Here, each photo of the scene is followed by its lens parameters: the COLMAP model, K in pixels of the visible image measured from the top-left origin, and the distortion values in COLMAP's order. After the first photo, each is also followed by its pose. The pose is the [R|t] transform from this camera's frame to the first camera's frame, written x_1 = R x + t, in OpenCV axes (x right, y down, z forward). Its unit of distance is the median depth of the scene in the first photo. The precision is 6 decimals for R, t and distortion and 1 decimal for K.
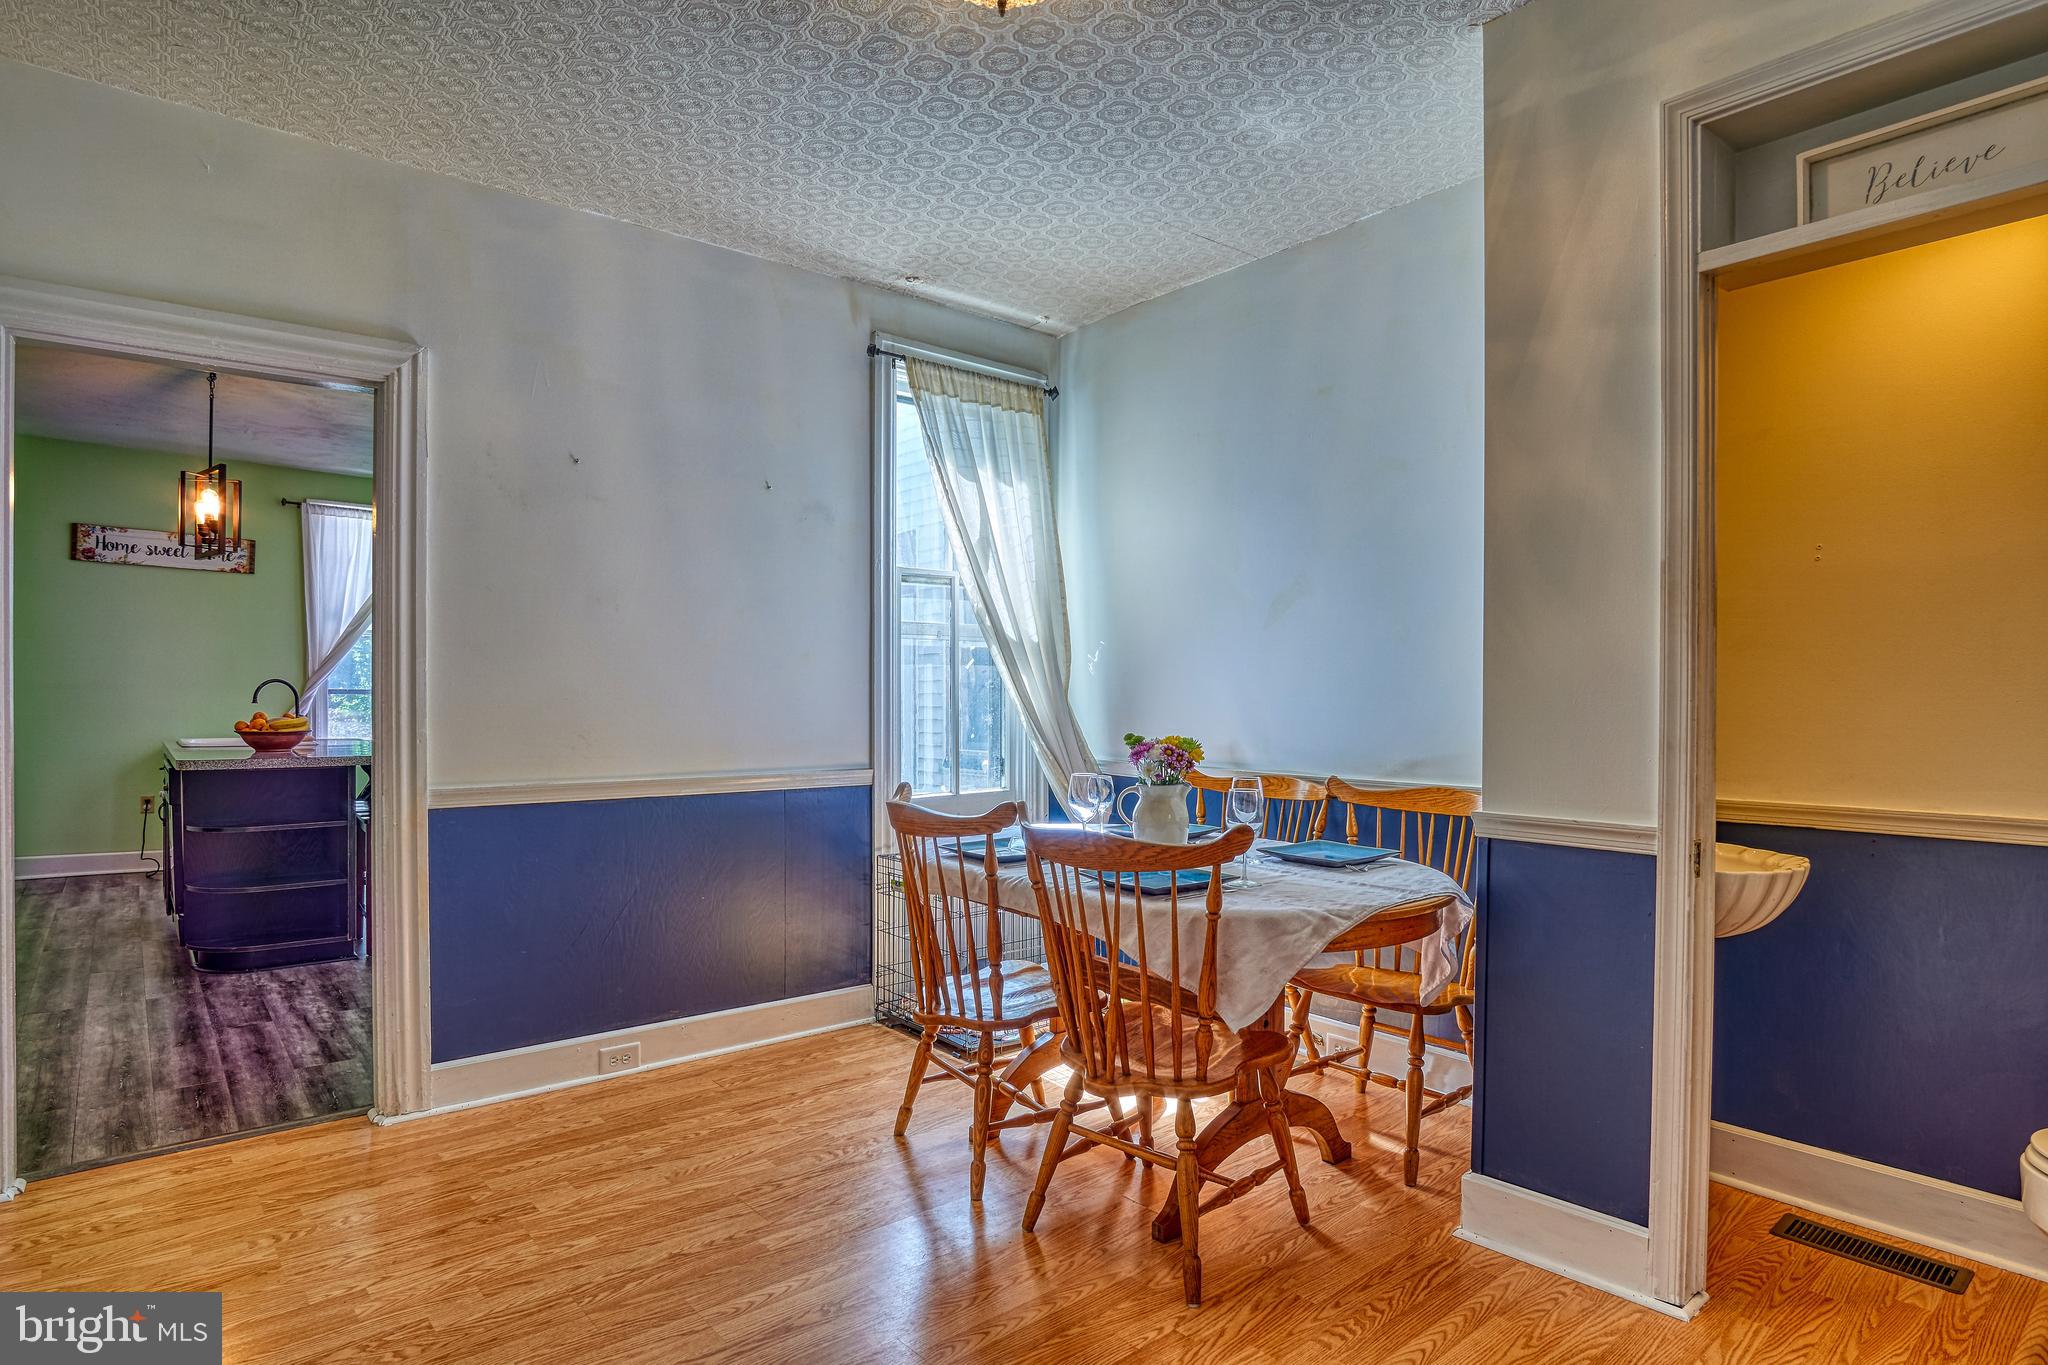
lens RADIAL K [[1109.3, 0, 1025.7], [0, 1109.3, 698.9], [0, 0, 1]] dist [-0.032158, 0.007840]
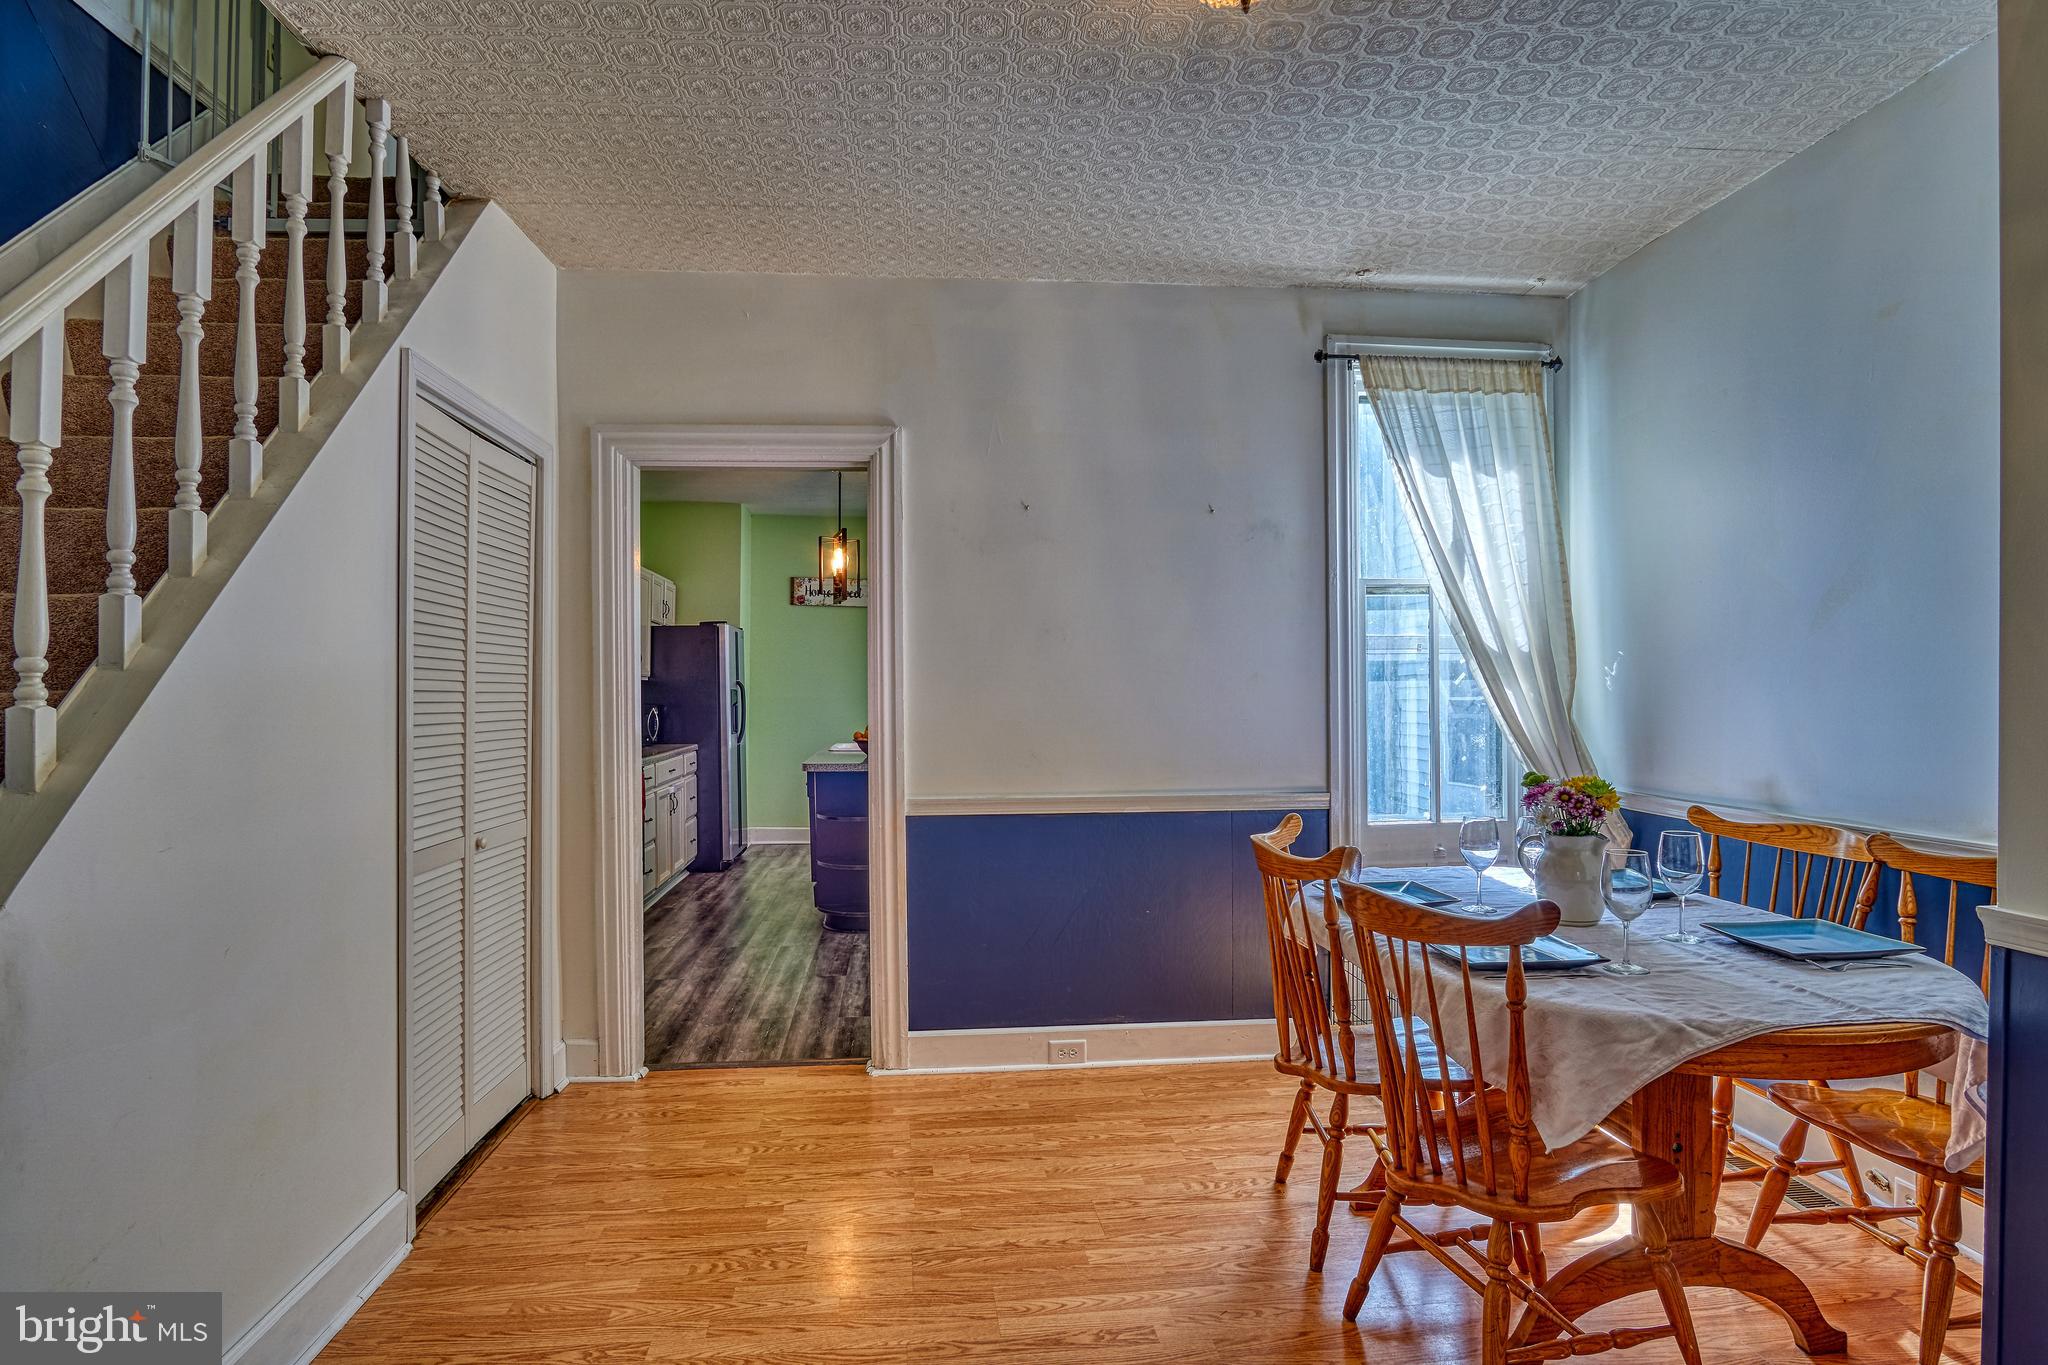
lens RADIAL K [[1109.3, 0, 1015.4], [0, 1109.3, 697.6], [0, 0, 1]] dist [-0.032158, 0.007840]
pose [[0.827702, -0.005543, -0.561141, 0.228475], [0.005798, 0.999982, -0.001326, -0.025303], [0.561138, -0.002156, 0.827719, 0.077206]]
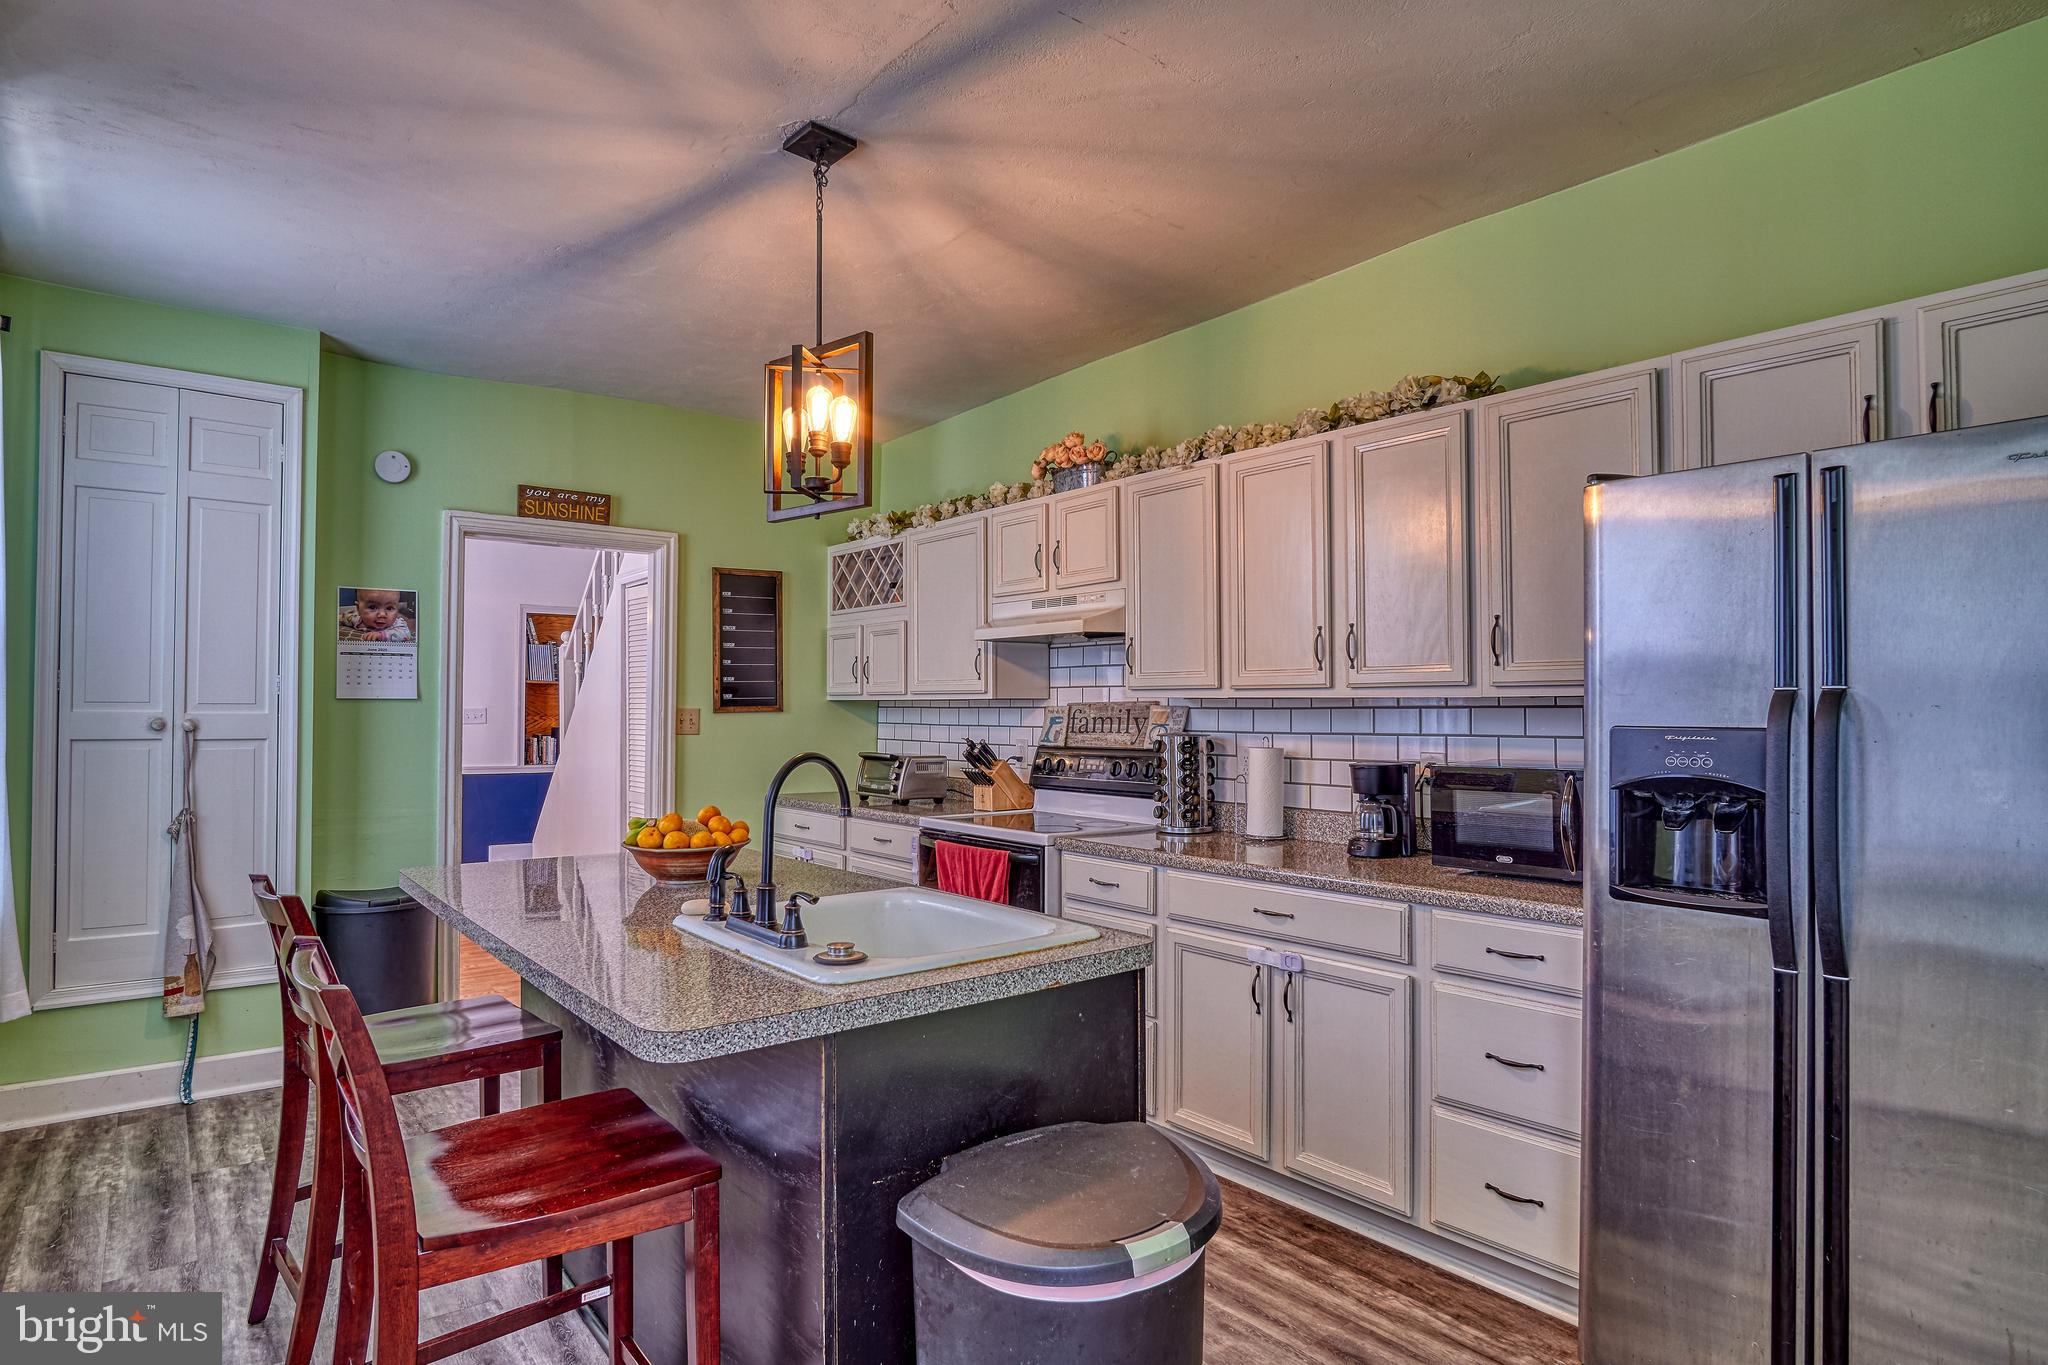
lens RADIAL K [[1109.3, 0, 1038.4], [0, 1109.3, 686.6], [0, 0, 1]] dist [-0.032158, 0.007840]
pose [[-0.999961, -0.006562, 0.005899, -1.365150], [-0.006683, 0.999762, -0.020772, -0.058606], [-0.005762, -0.020811, -0.999767, 2.430359]]
